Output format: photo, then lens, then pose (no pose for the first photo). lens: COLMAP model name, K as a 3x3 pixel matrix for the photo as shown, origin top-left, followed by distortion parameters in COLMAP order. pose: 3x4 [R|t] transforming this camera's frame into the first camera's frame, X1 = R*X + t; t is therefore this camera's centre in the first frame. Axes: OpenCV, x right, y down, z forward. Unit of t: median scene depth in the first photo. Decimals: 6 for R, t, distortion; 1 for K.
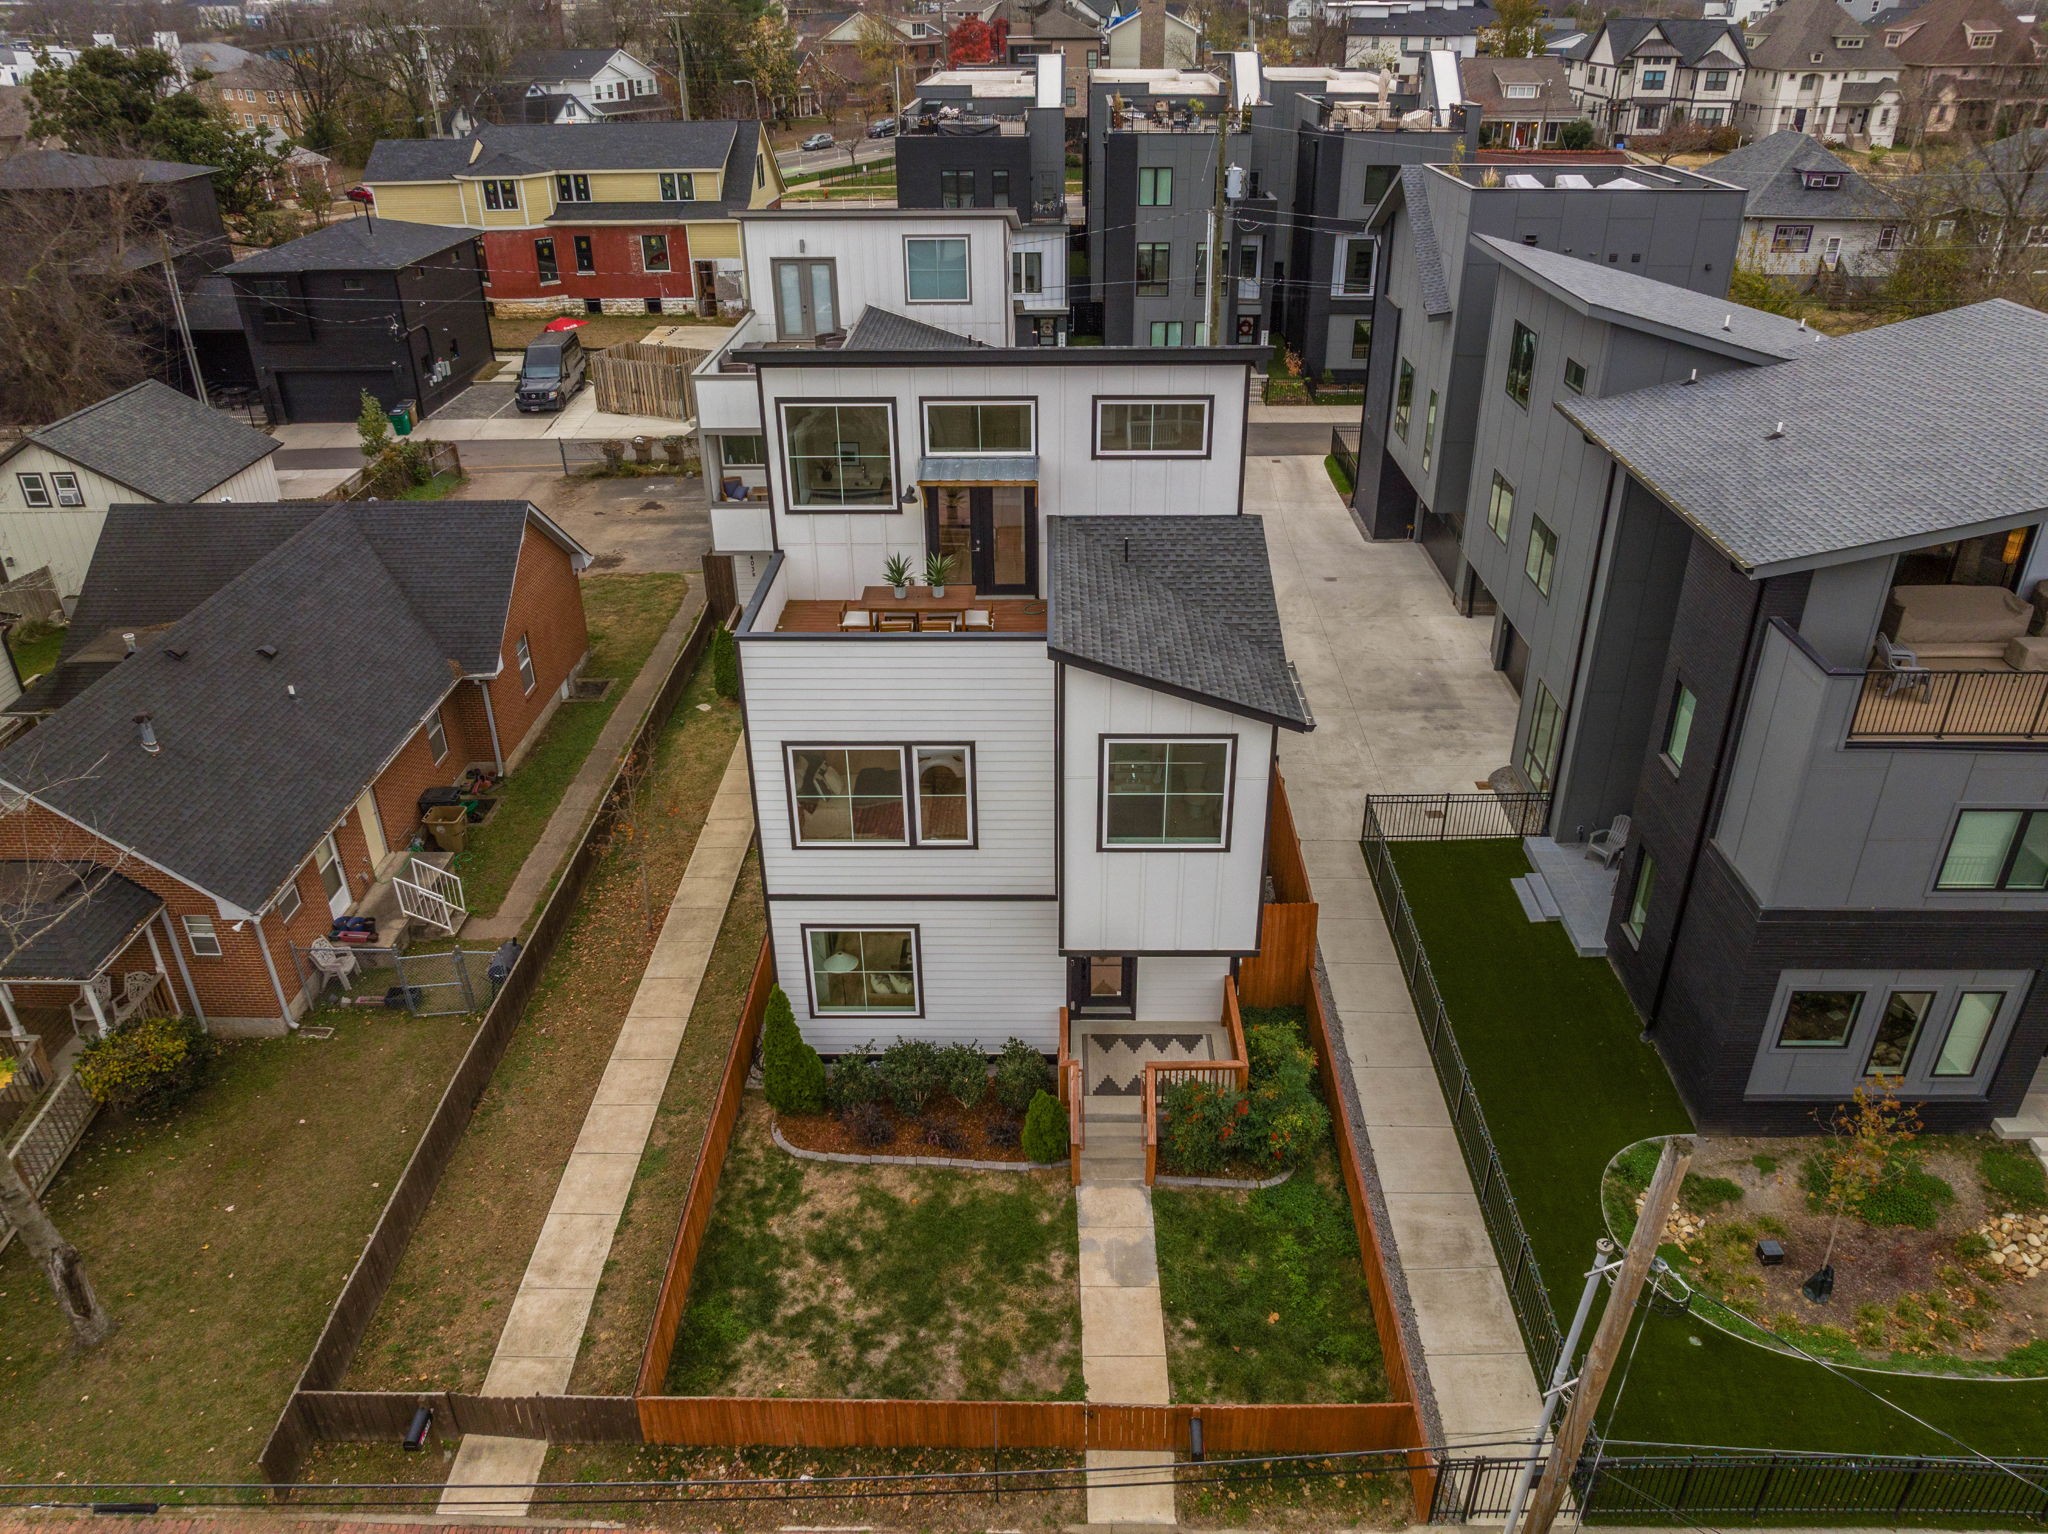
lens RADIAL K [[1442.7, 0, 1032.6], [0, 1442.7, 761.6], [0, 0, 1]] dist [-0.055370, 0.040587]
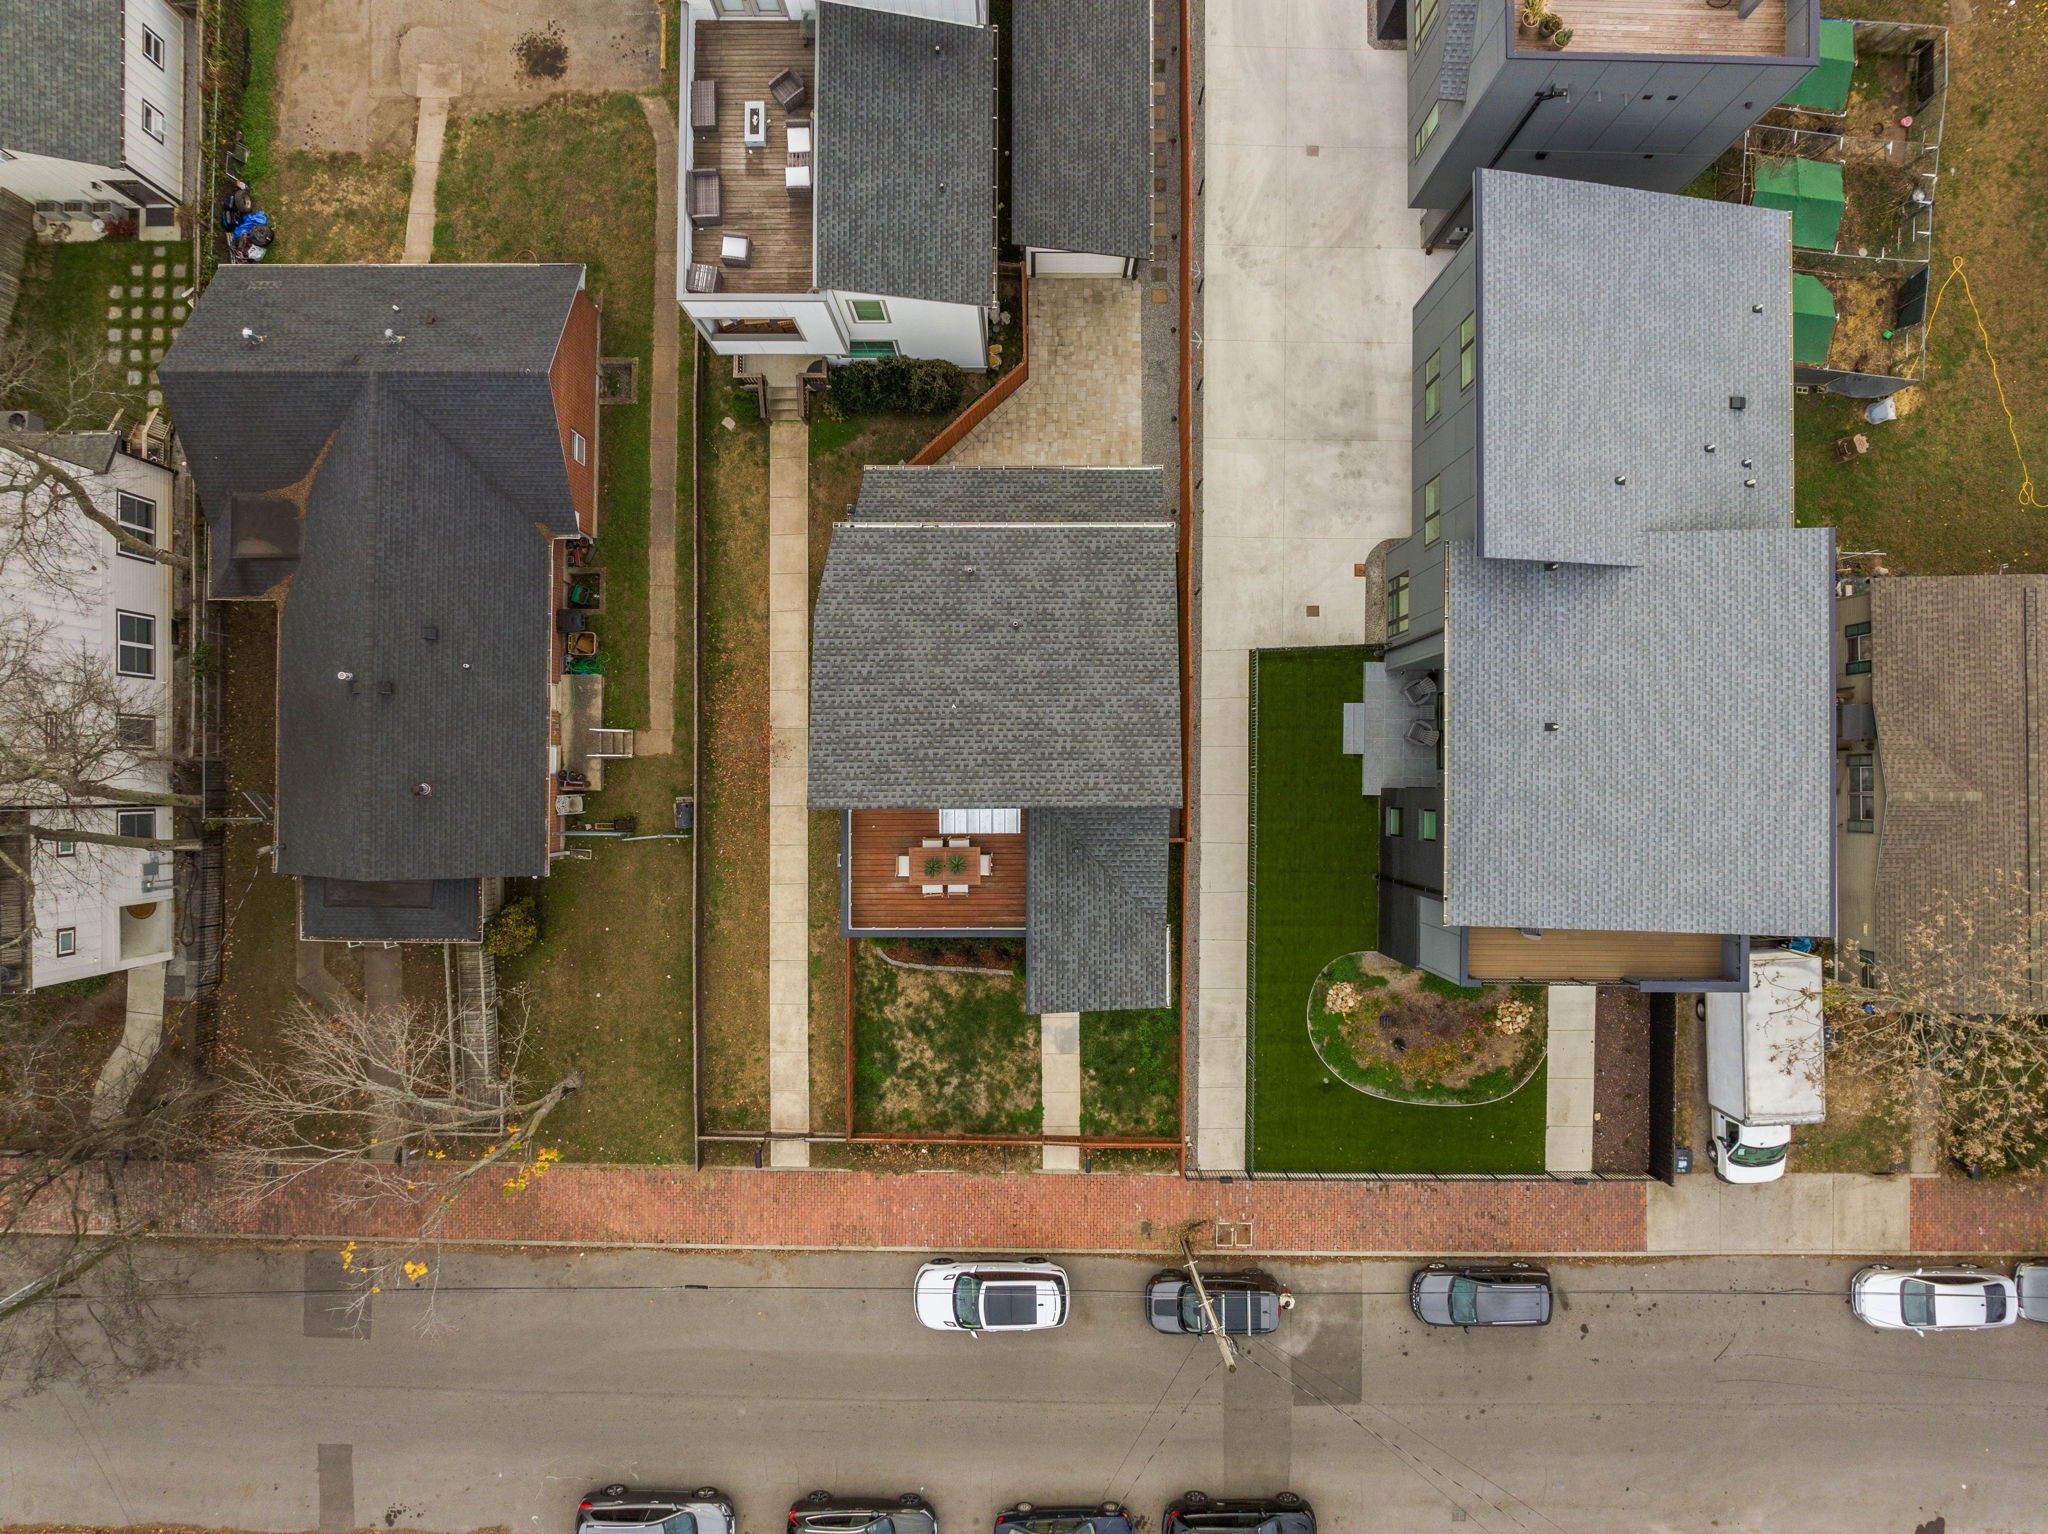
lens RADIAL K [[1441.0, 0, 1026.3], [0, 1441.0, 768.5], [0, 0, 1]] dist [-0.032367, -0.001030]
pose [[0.999921, -0.010792, 0.006471, 0.001175], [-0.000369, 0.488829, 0.872380, -1.199257], [-0.012578, -0.872313, 0.488786, 0.243944]]
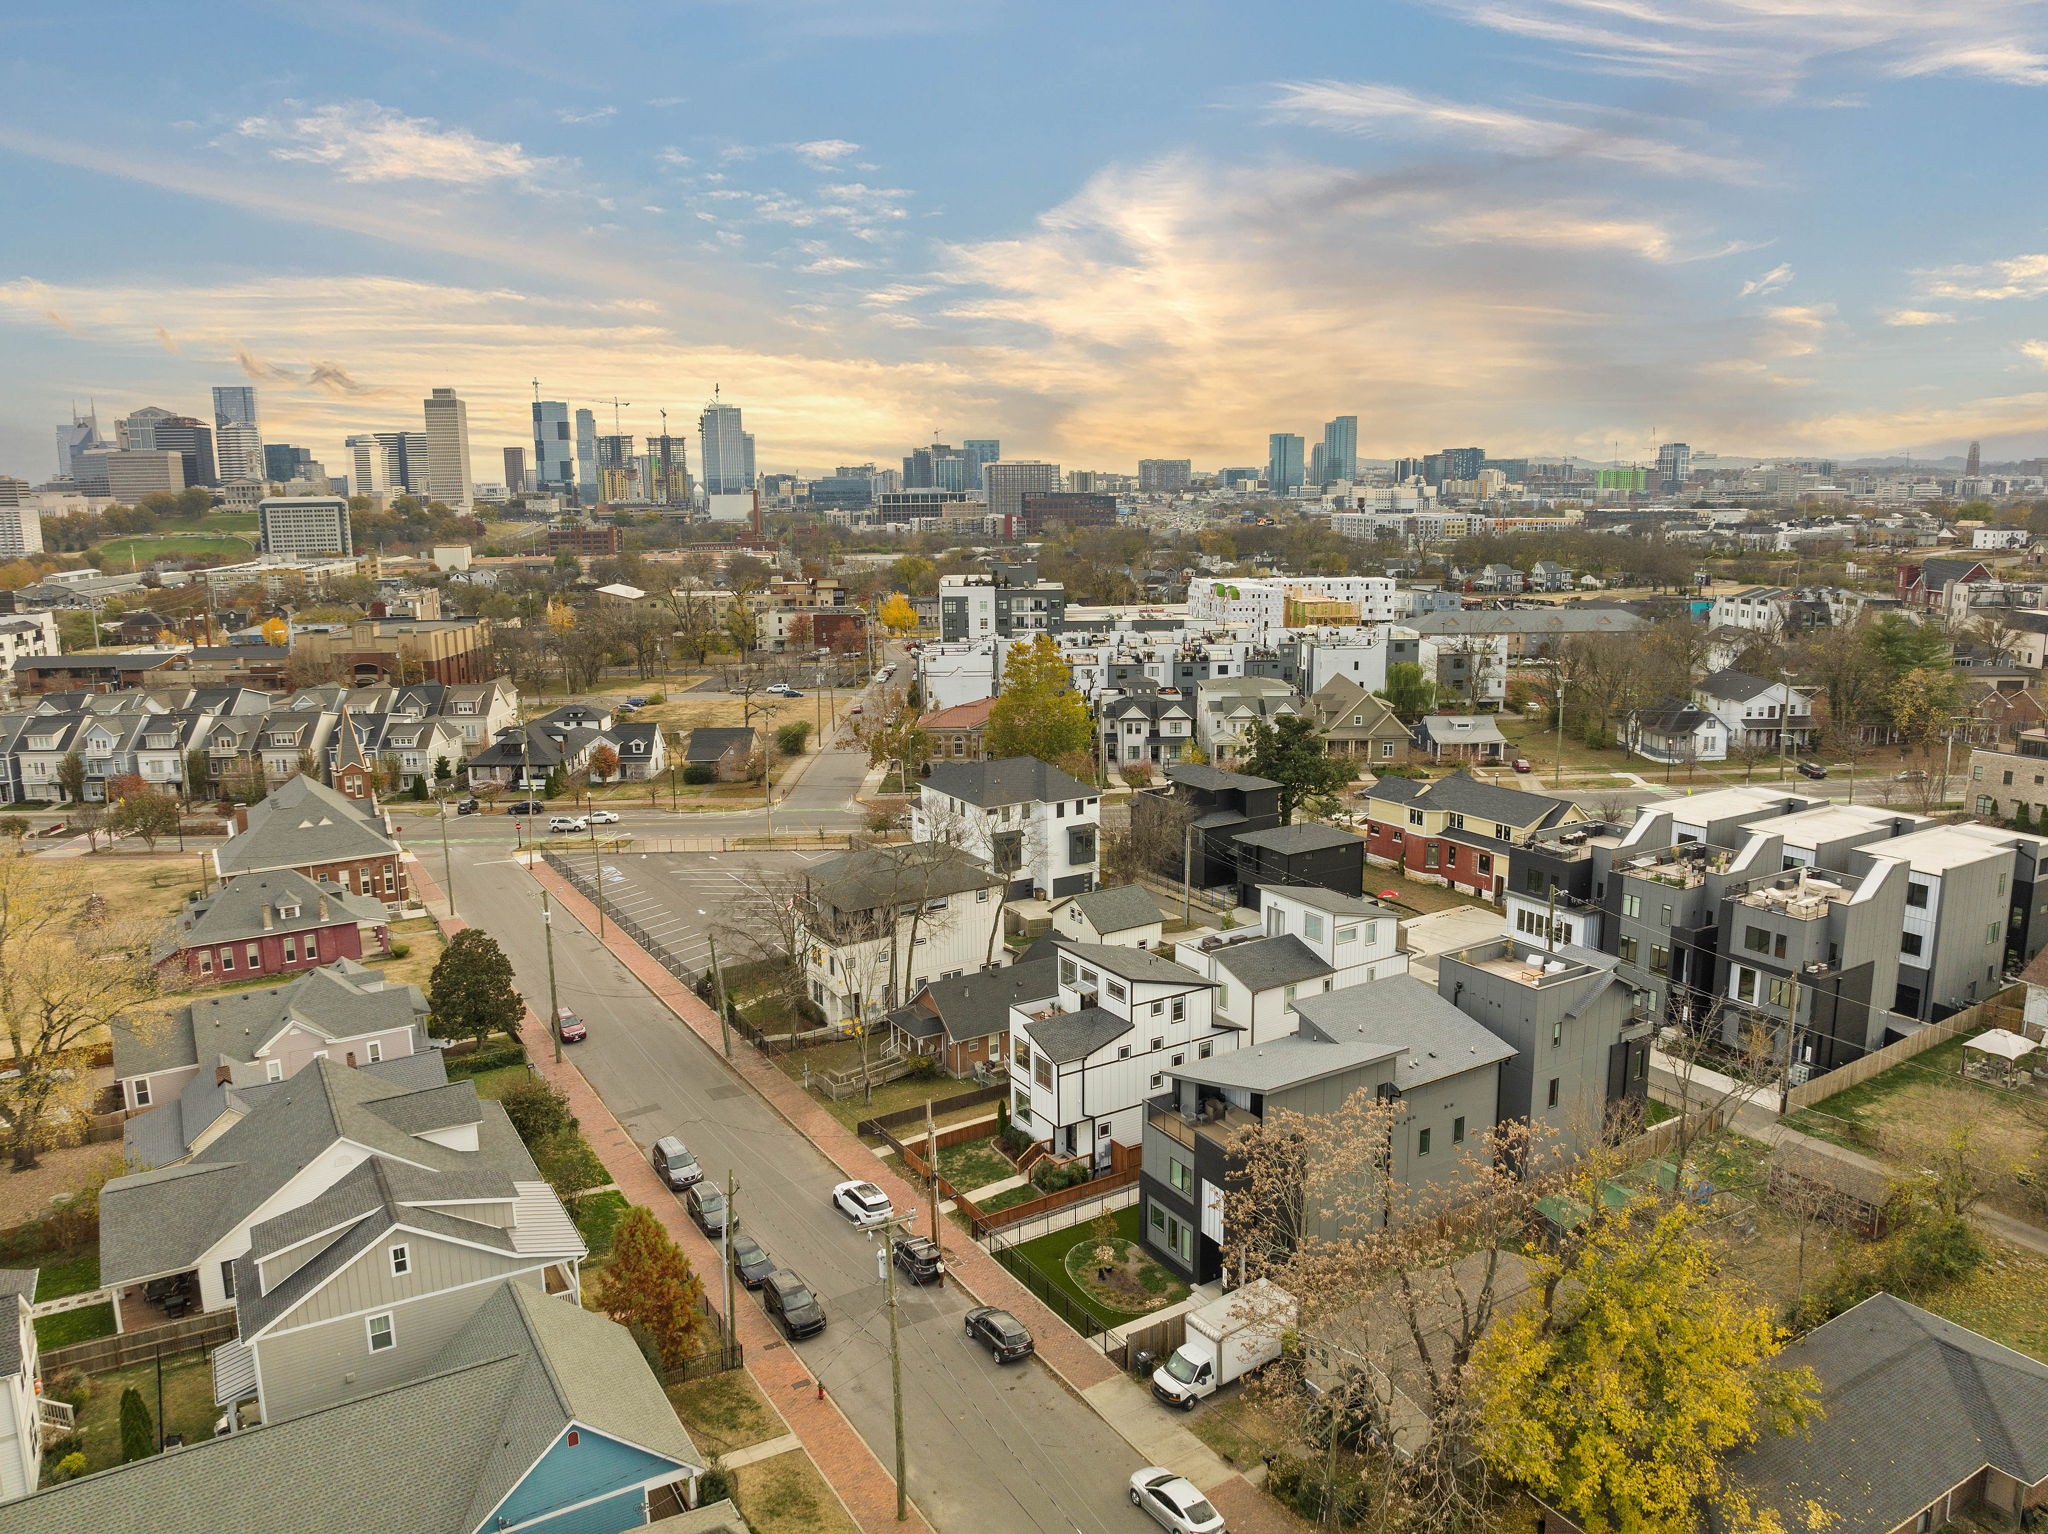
lens RADIAL K [[1441.0, 0, 1026.3], [0, 1441.0, 768.5], [0, 0, 1]] dist [-0.032367, -0.001030]
pose [[0.536437, 0.163314, -0.827988, 2.263564], [-0.395806, 0.915190, -0.075921, -0.299422], [0.745367, 0.368450, 0.555583, -1.093834]]
